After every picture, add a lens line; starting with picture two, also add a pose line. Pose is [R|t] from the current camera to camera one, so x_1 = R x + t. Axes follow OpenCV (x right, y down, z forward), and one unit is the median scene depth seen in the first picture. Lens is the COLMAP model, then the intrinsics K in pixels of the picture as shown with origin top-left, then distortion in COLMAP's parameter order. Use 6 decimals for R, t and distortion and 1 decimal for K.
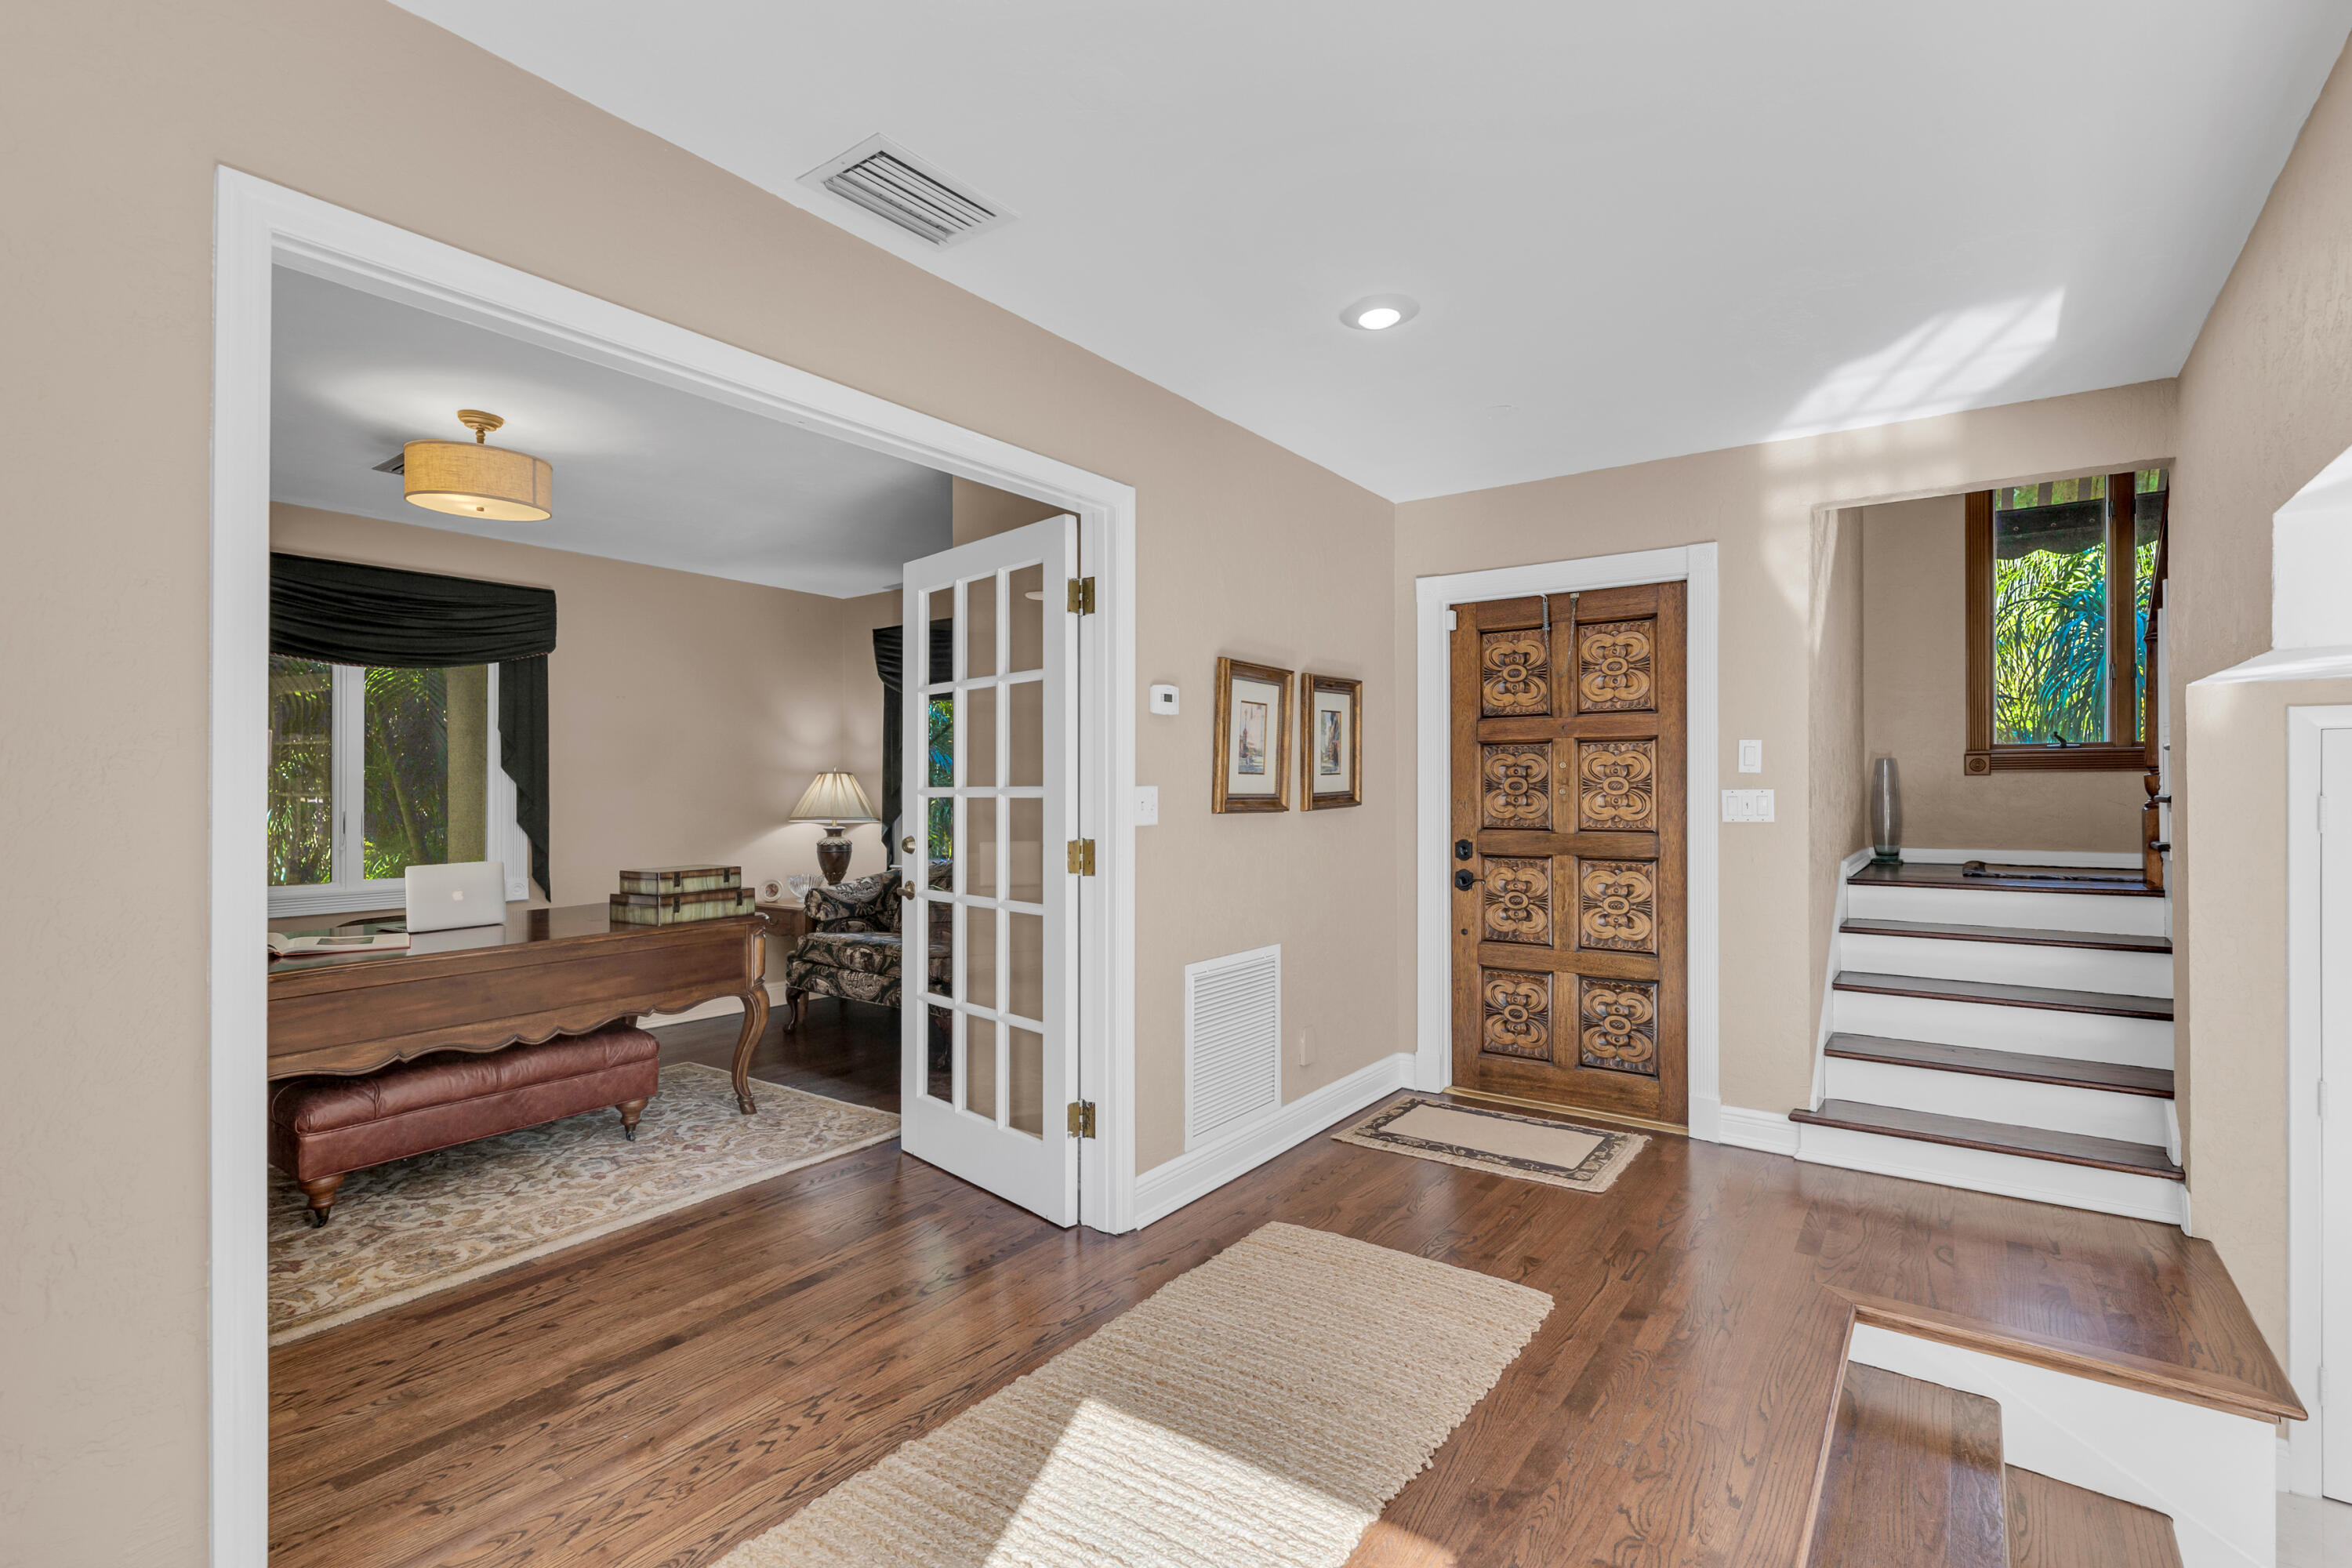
lens RADIAL K [[1091.8, 0, 1182.8], [0, 1091.8, 782.6], [0, 0, 1]] dist [0.000147, 0.000130]
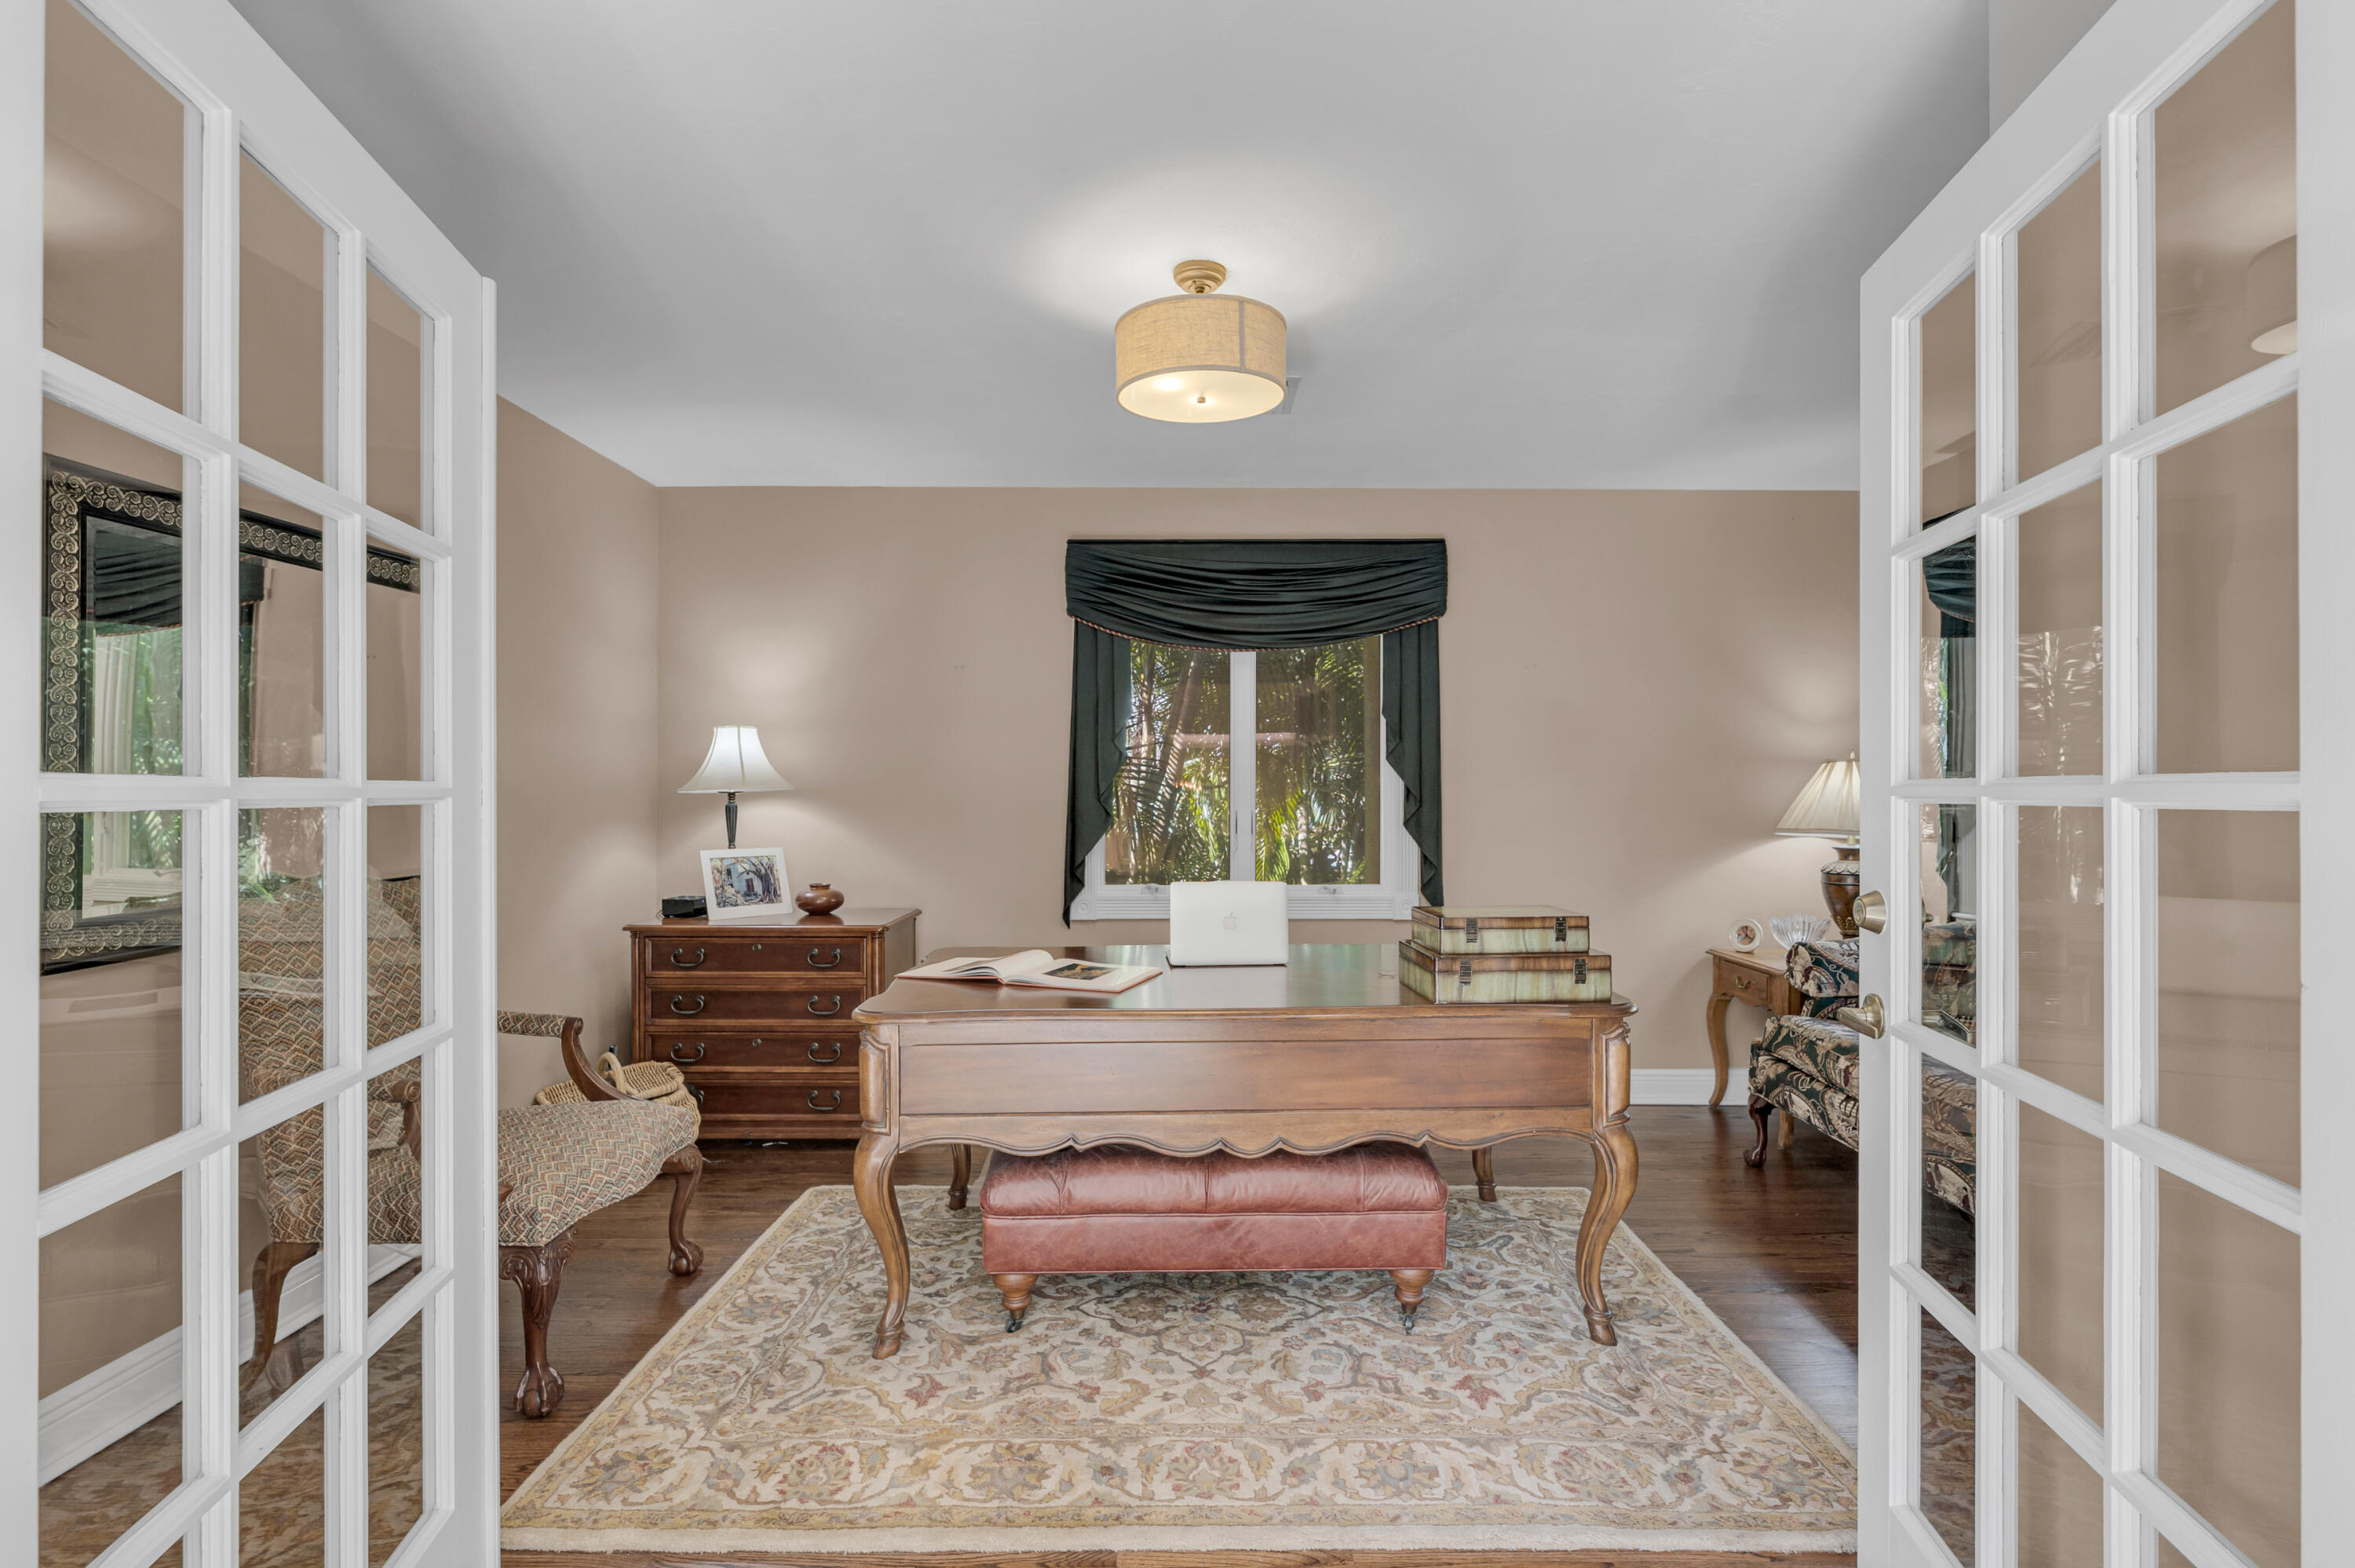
lens RADIAL K [[1063.2, 0, 1181.5], [0, 1063.2, 773.8], [0, 0, 1]] dist [-0.031696, -0.000380]
pose [[0.576717, -0.008513, -0.816900, -0.064968], [0.002385, 0.999959, -0.008737, 0.004766], [0.816941, 0.003090, 0.576713, 0.500642]]
